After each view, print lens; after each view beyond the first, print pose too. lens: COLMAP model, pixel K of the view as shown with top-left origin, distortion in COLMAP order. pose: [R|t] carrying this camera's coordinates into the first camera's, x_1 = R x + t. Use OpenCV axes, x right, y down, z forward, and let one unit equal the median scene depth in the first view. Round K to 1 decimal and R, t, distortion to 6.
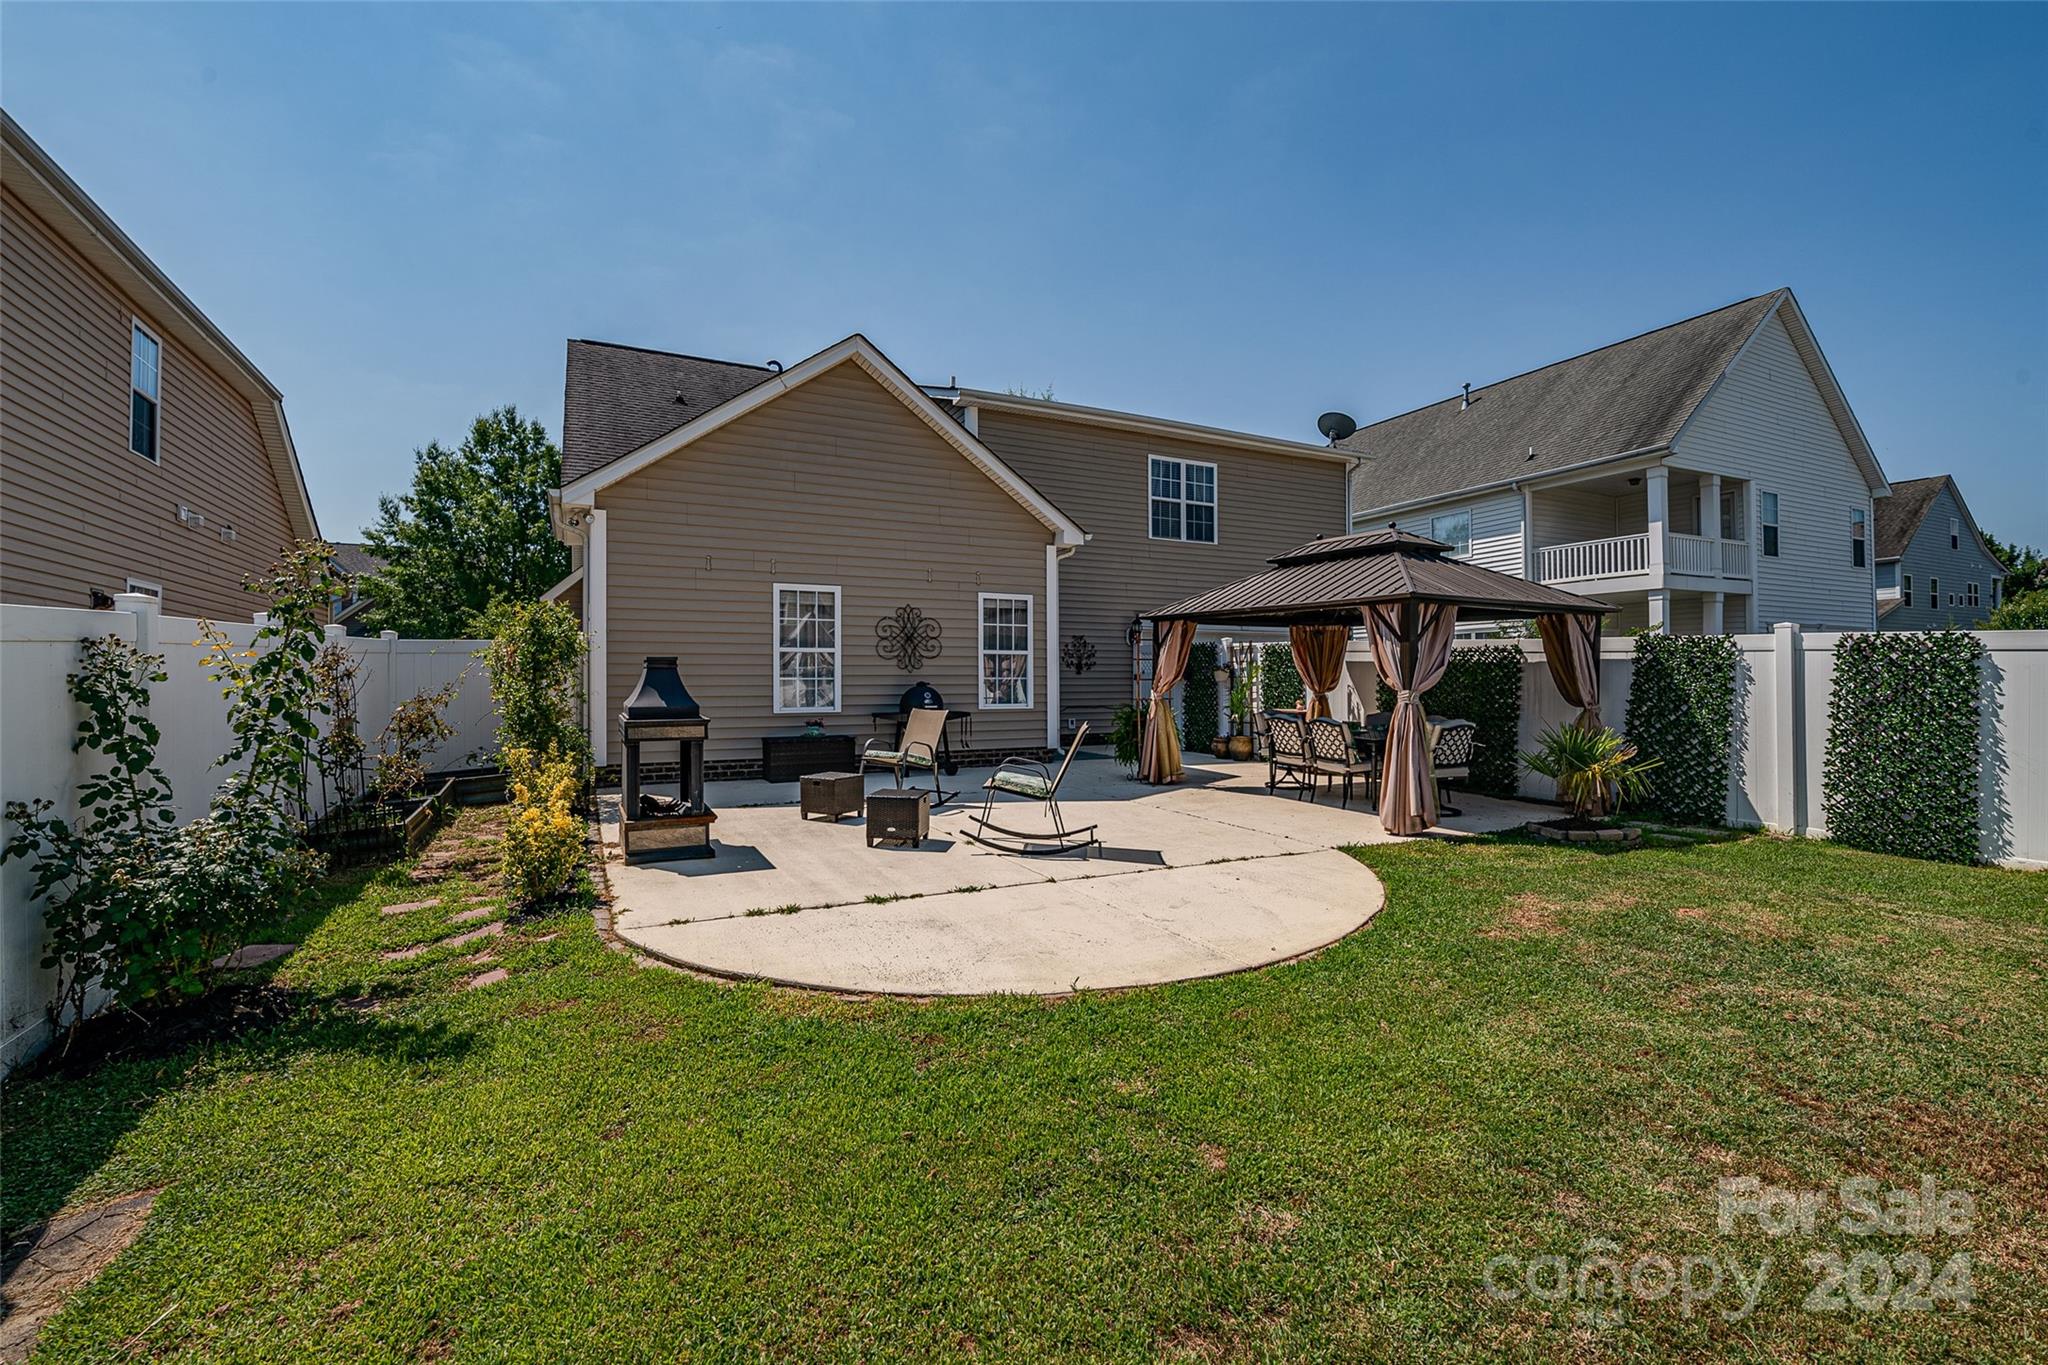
lens RADIAL K [[916.2, 0, 1026.4], [0, 916.2, 669.1], [0, 0, 1]] dist [-0.000121, -0.011731]
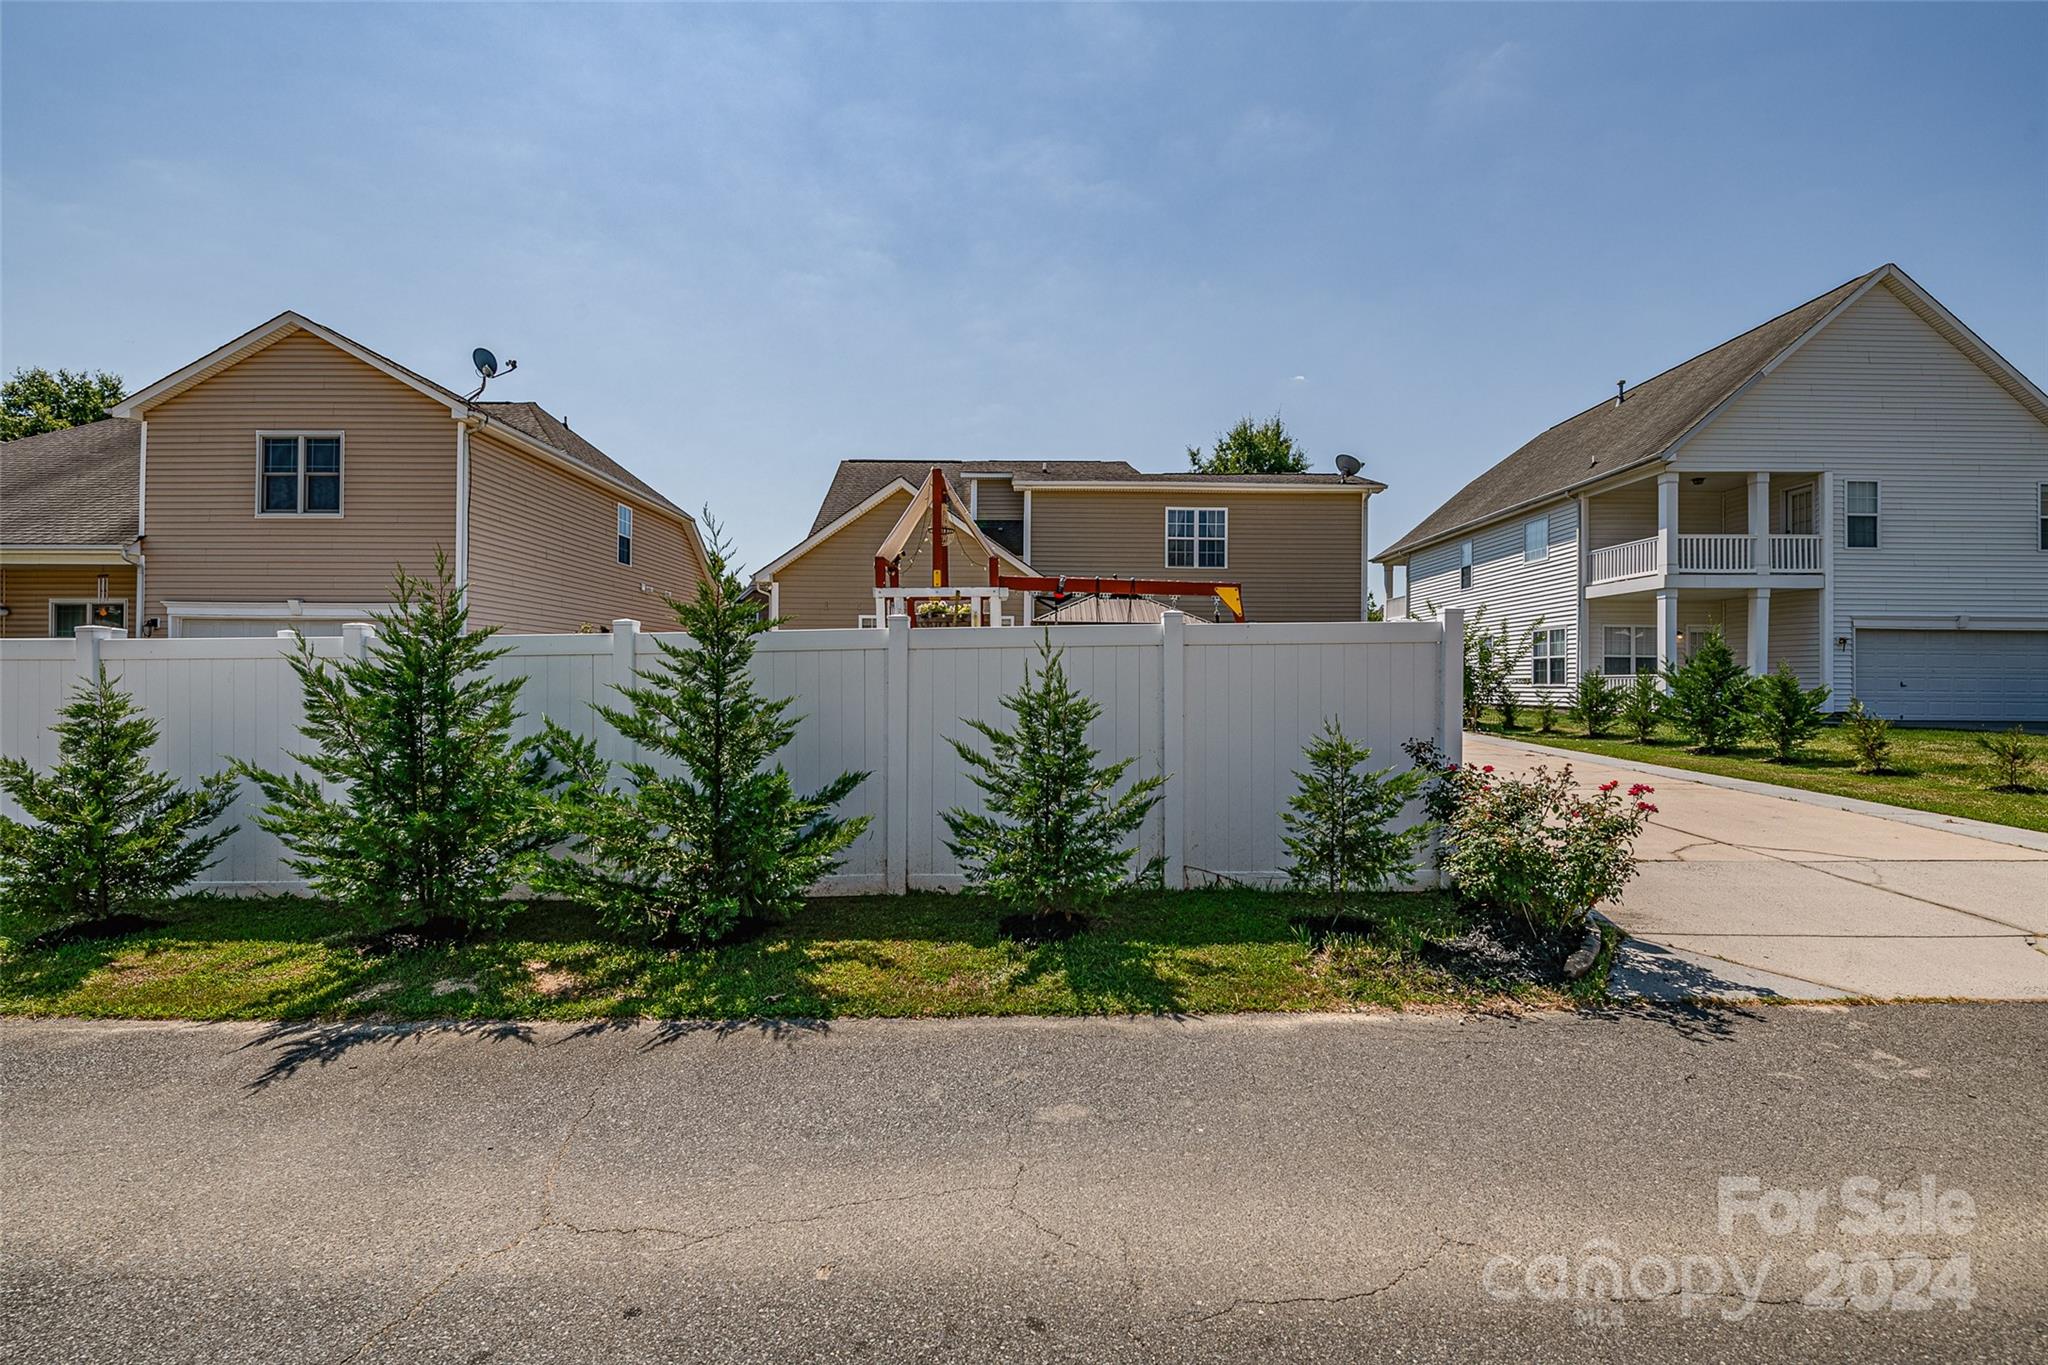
lens RADIAL K [[916.2, 0, 1026.4], [0, 916.2, 669.1], [0, 0, 1]] dist [-0.000121, -0.011731]
pose [[0.882438, 0.007639, -0.470367, 0.559490], [-0.002947, 0.999938, 0.010710, -0.003006], [0.470420, -0.008065, 0.882406, -0.302921]]
